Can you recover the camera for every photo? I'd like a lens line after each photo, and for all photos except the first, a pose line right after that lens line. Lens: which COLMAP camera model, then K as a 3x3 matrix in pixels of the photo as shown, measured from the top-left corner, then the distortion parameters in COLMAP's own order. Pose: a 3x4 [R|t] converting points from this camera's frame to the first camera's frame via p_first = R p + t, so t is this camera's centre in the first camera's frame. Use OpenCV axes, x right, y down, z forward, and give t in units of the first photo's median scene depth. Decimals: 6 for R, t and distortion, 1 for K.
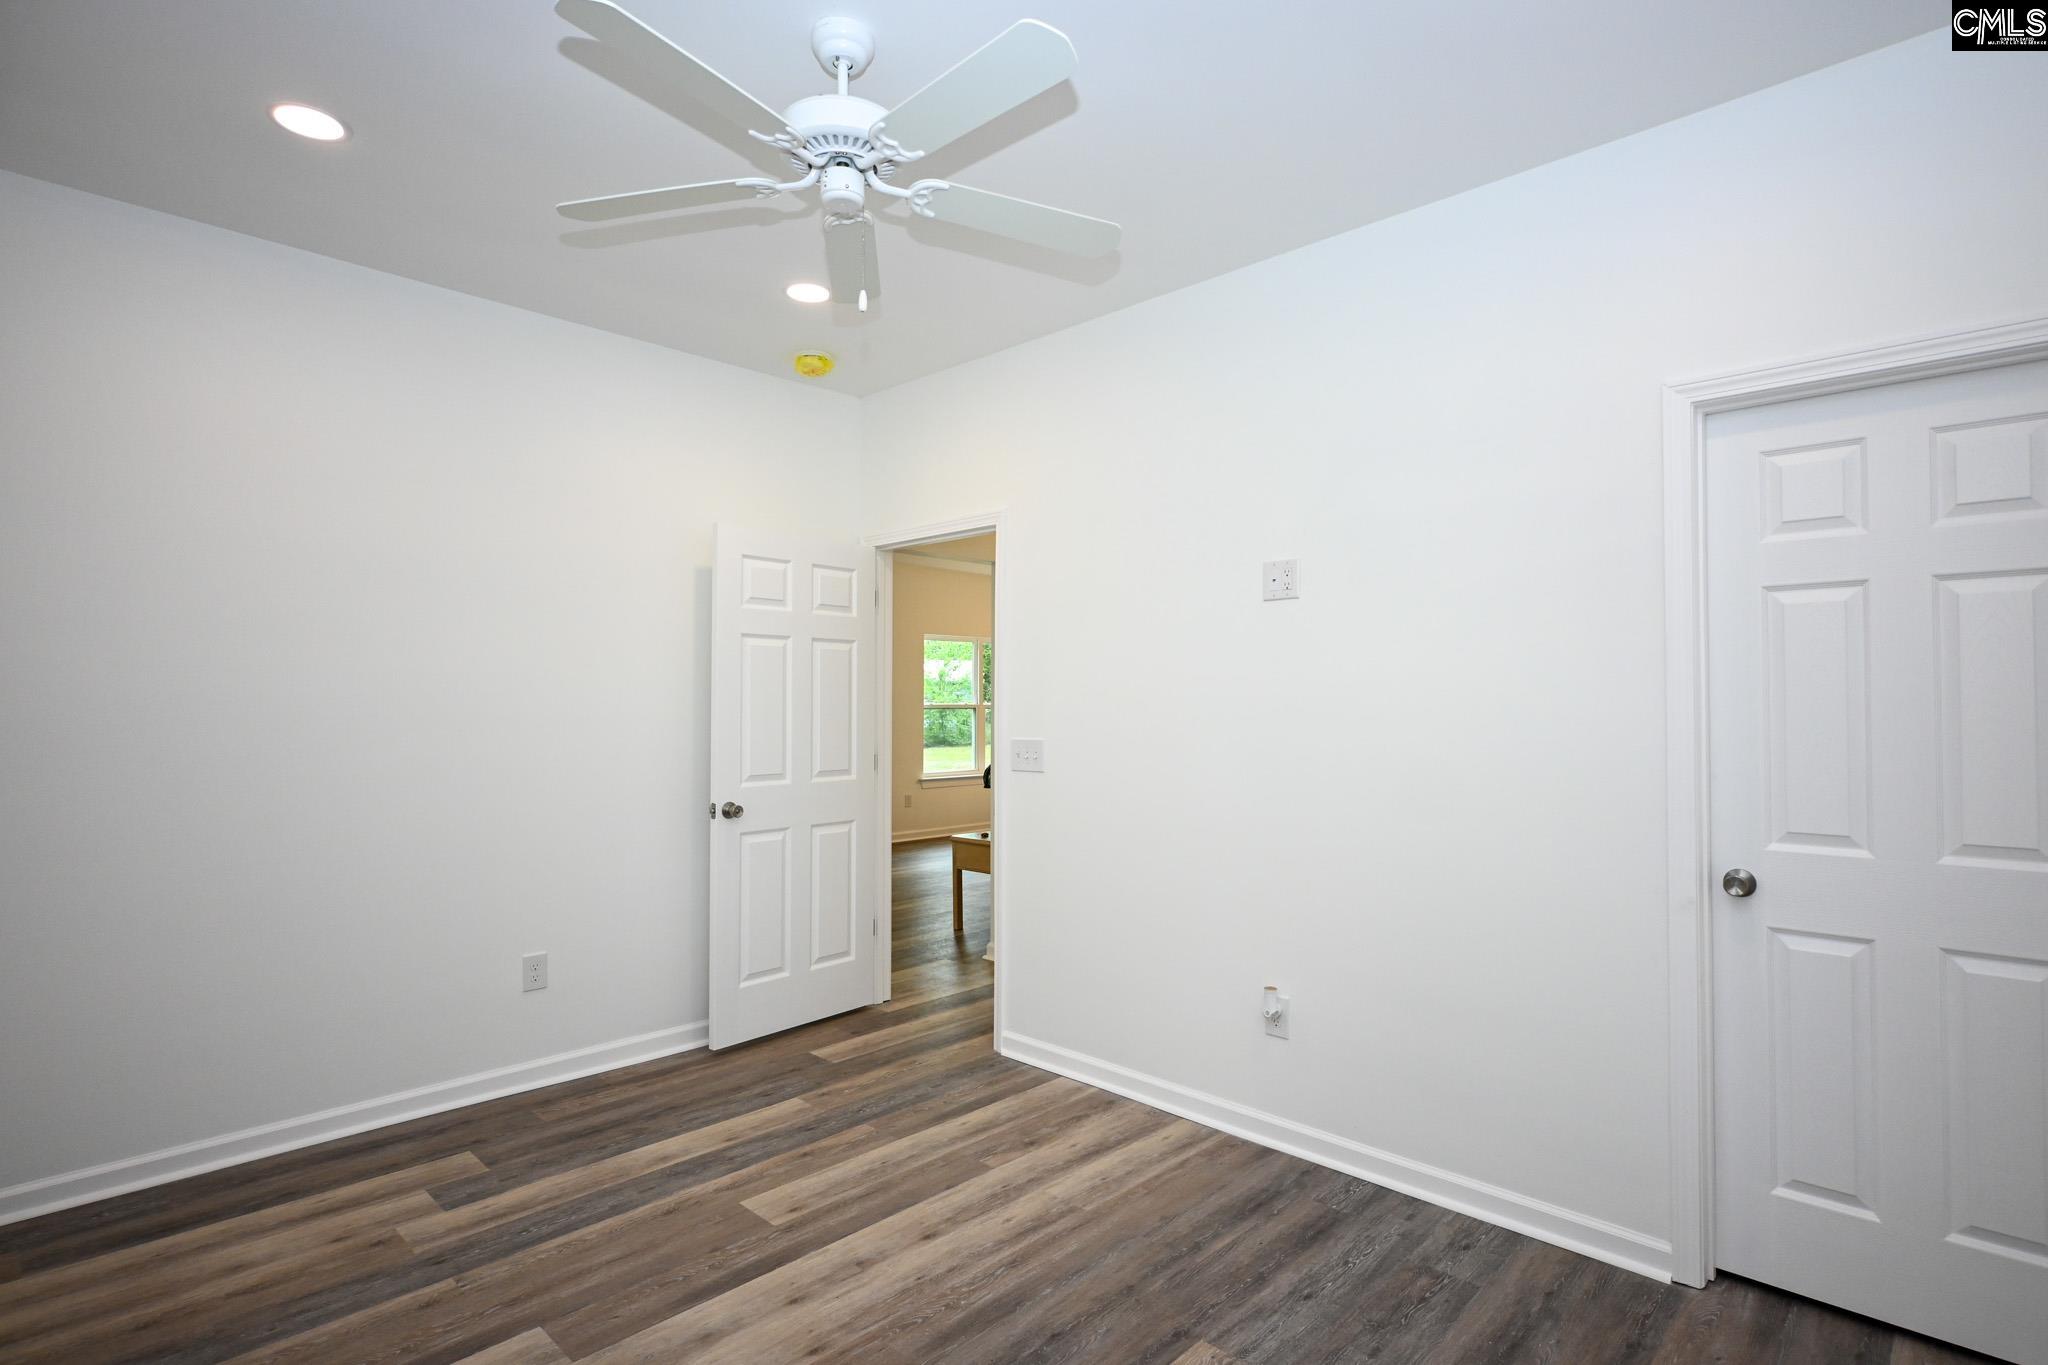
lens RADIAL K [[1016.3, 0, 1028.4], [0, 1016.3, 682.4], [0, 0, 1]] dist [-0.000664, 0.001046]
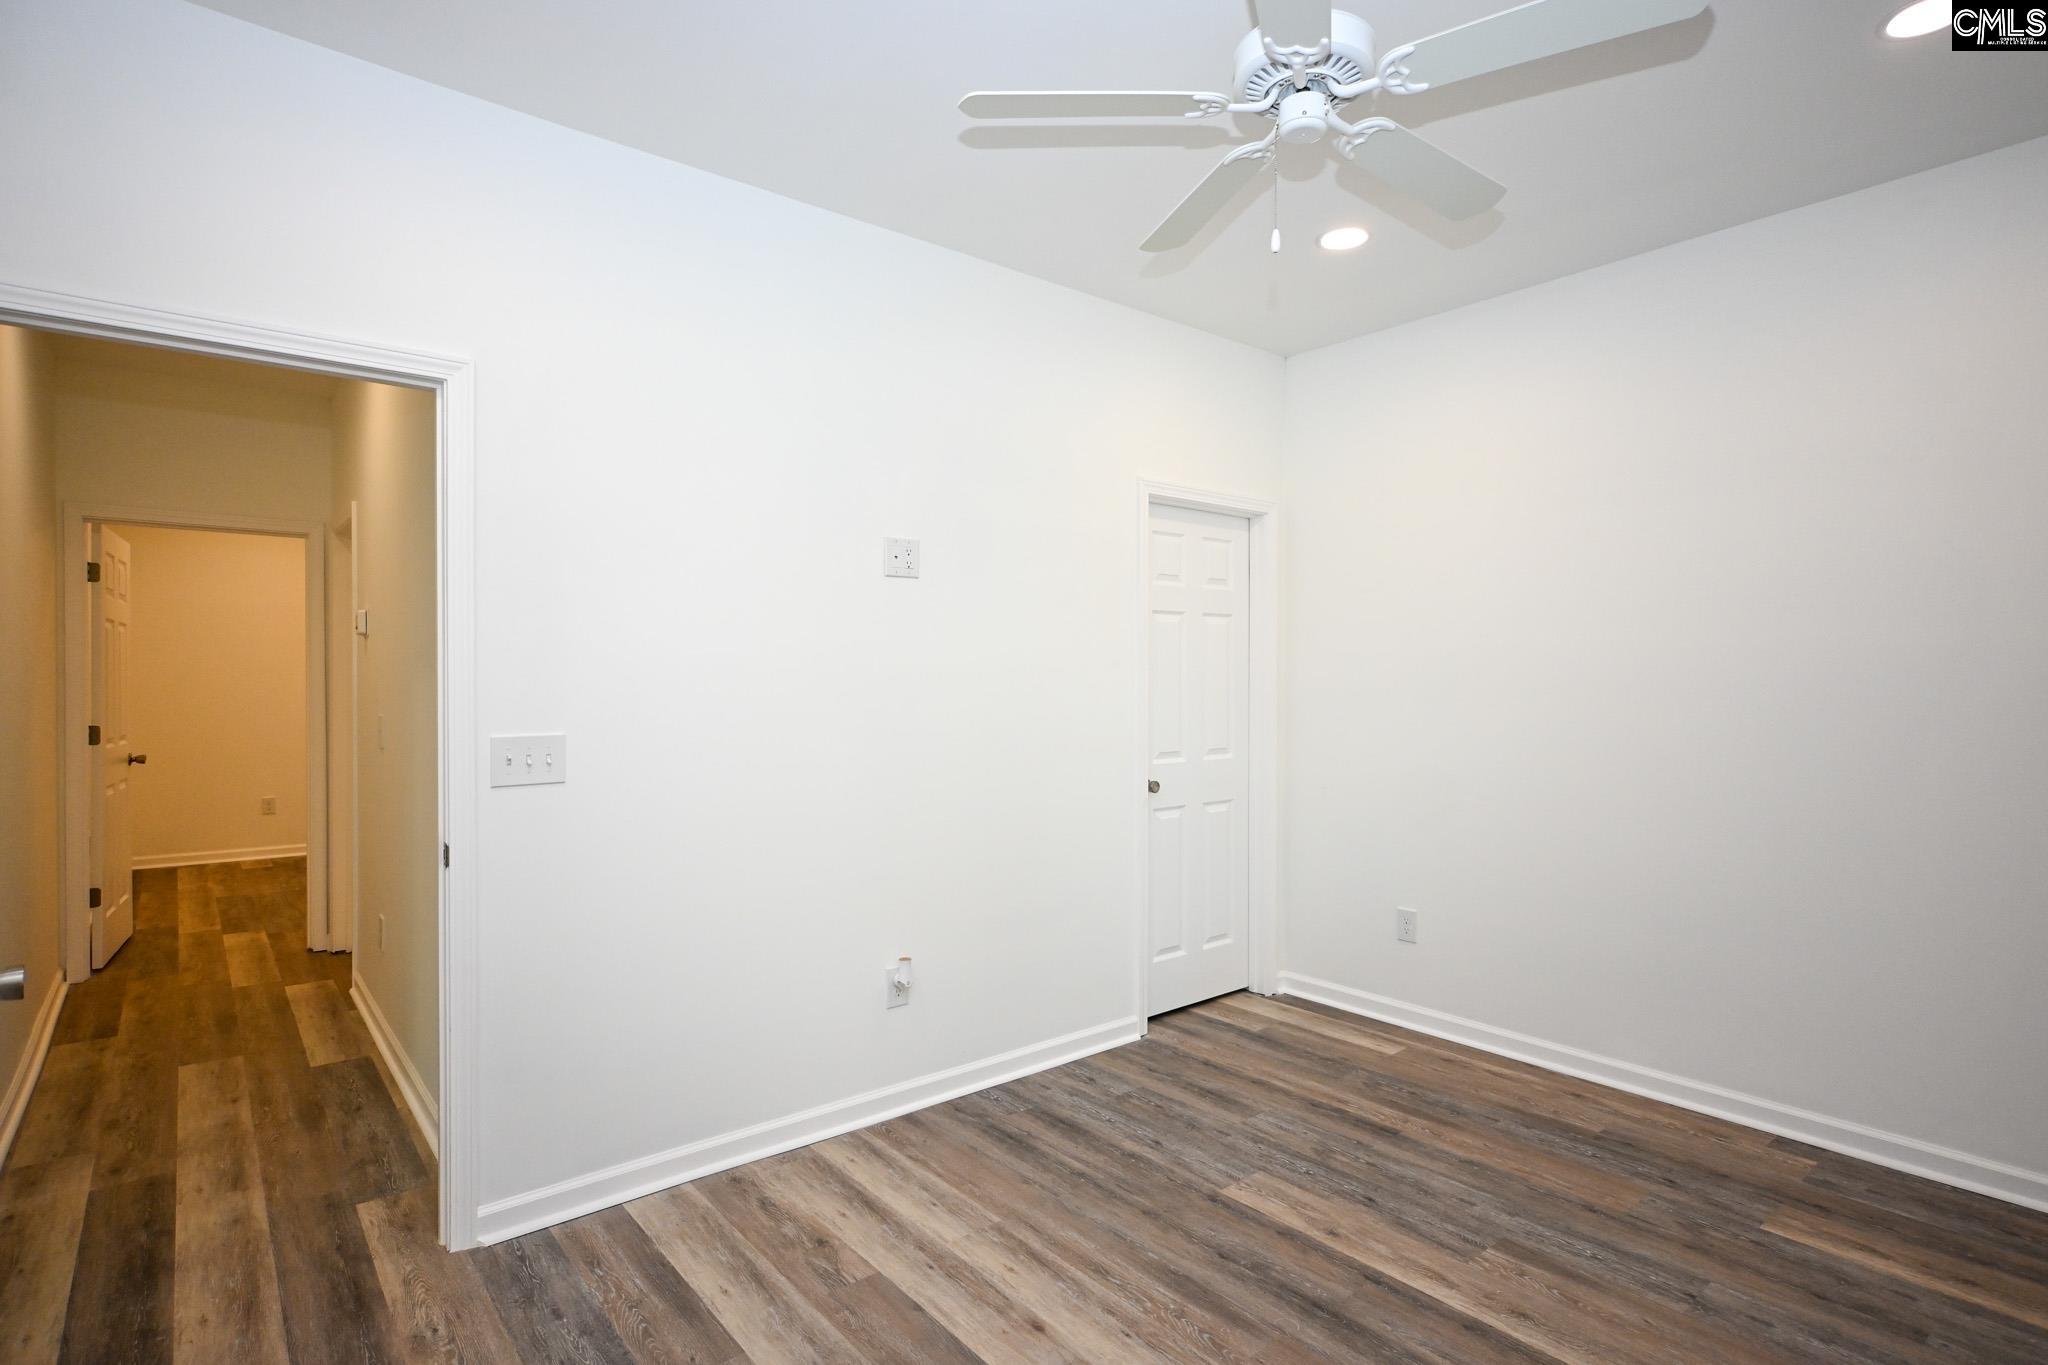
lens RADIAL K [[1043.1, 0, 1006.5], [0, 1043.1, 673.9], [0, 0, 1]] dist [0.002802, 0.000440]
pose [[0.118870, 0.000863, 0.992909, -0.847651], [-0.021646, 0.999764, 0.001722, 0.012390], [-0.992674, -0.021697, 0.118860, 0.839561]]
